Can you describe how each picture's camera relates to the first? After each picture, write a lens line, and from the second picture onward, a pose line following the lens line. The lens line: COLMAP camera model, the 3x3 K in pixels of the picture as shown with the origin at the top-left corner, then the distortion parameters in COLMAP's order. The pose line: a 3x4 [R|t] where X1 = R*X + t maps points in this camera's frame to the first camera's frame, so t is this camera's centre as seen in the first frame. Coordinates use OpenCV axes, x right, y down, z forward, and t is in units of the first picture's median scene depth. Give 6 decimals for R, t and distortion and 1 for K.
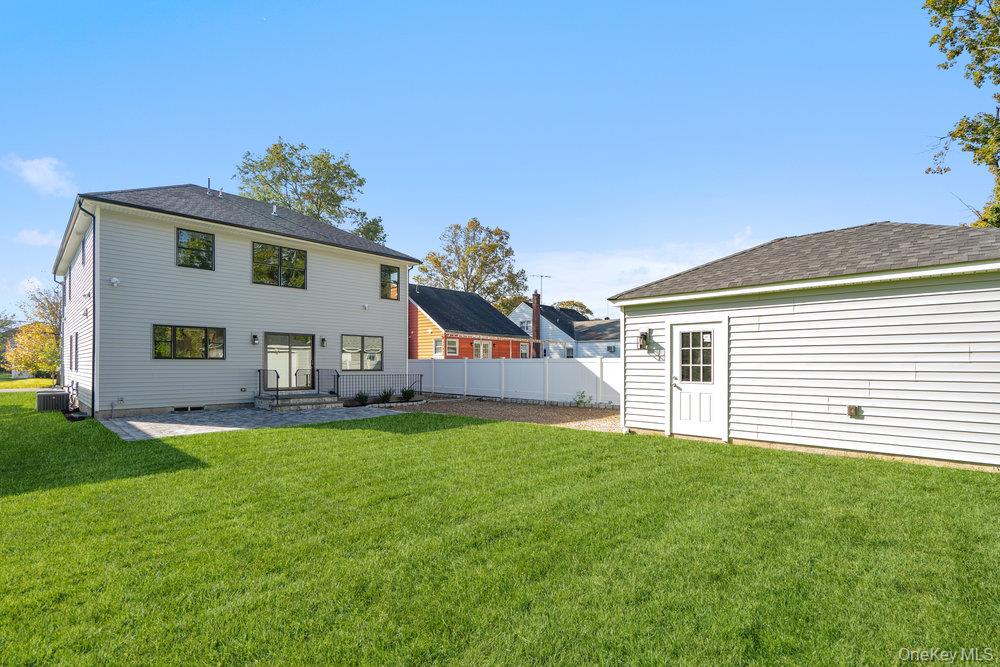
lens RADIAL K [[470.2, 0, 500.0], [0, 470.2, 368.1], [0, 0, 1]] dist [-0.001348, -0.000005]
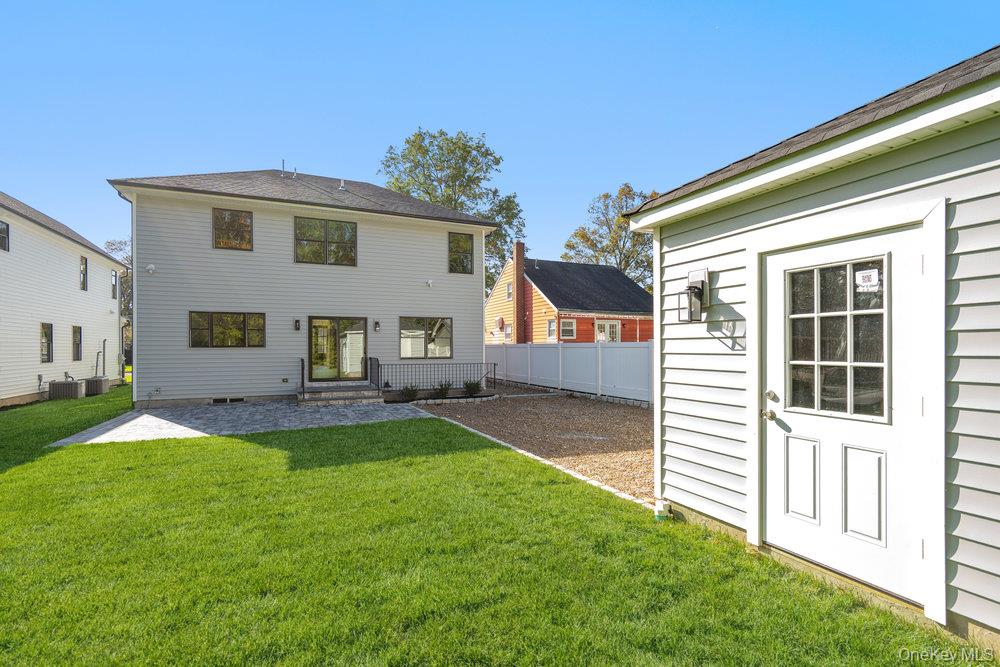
lens RADIAL K [[467.2, 0, 495.1], [0, 467.2, 351.1], [0, 0, 1]] dist [0.002451, 0.000583]
pose [[0.927157, -0.003611, -0.374656, 0.160582], [0.003662, 0.999993, -0.000577, -0.007928], [0.374656, -0.000837, 0.927164, 0.299745]]
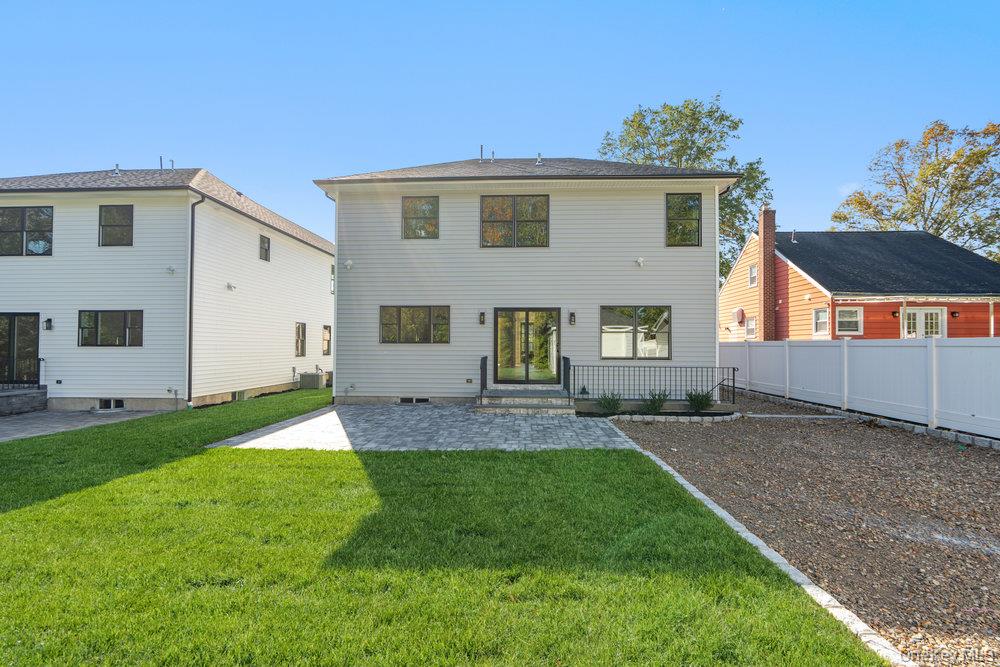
lens RADIAL K [[458.2, 0, 500.1], [0, 458.2, 343.4], [0, 0, 1]] dist [0.004086, 0.000860]
pose [[0.661398, -0.006417, -0.750007, 0.074943], [-0.007207, 0.999863, -0.014910, -0.006506], [0.750000, 0.015267, 0.661261, 0.494420]]
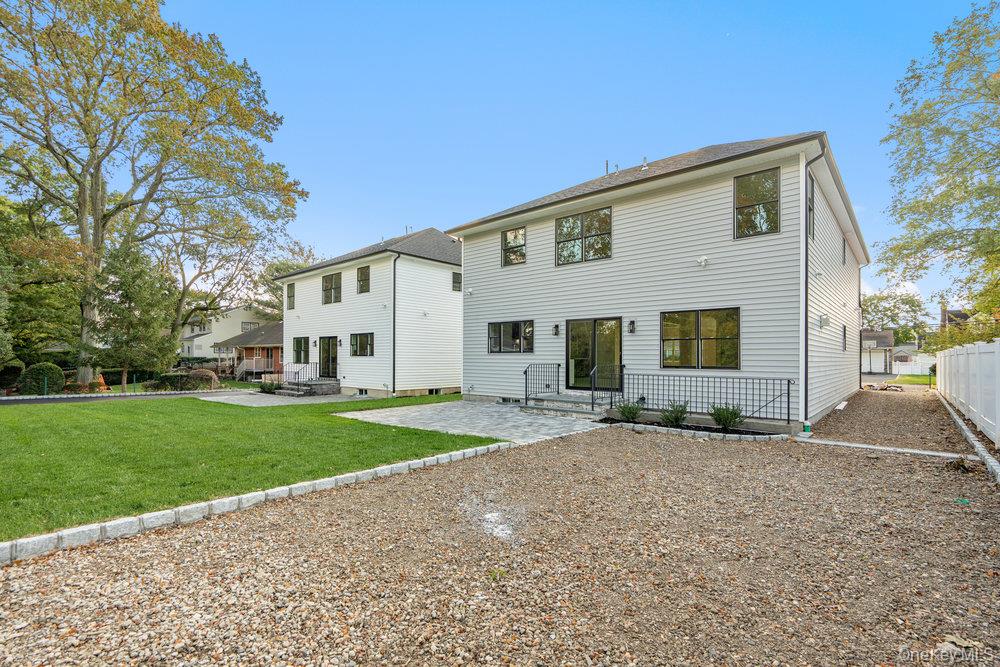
lens RADIAL K [[467.2, 0, 495.1], [0, 467.2, 351.1], [0, 0, 1]] dist [0.002451, 0.000583]
pose [[0.051886, -0.012848, -0.998570, 0.334090], [-0.008727, 0.999873, -0.013319, -0.007542], [0.998615, 0.009405, 0.051767, 0.810094]]
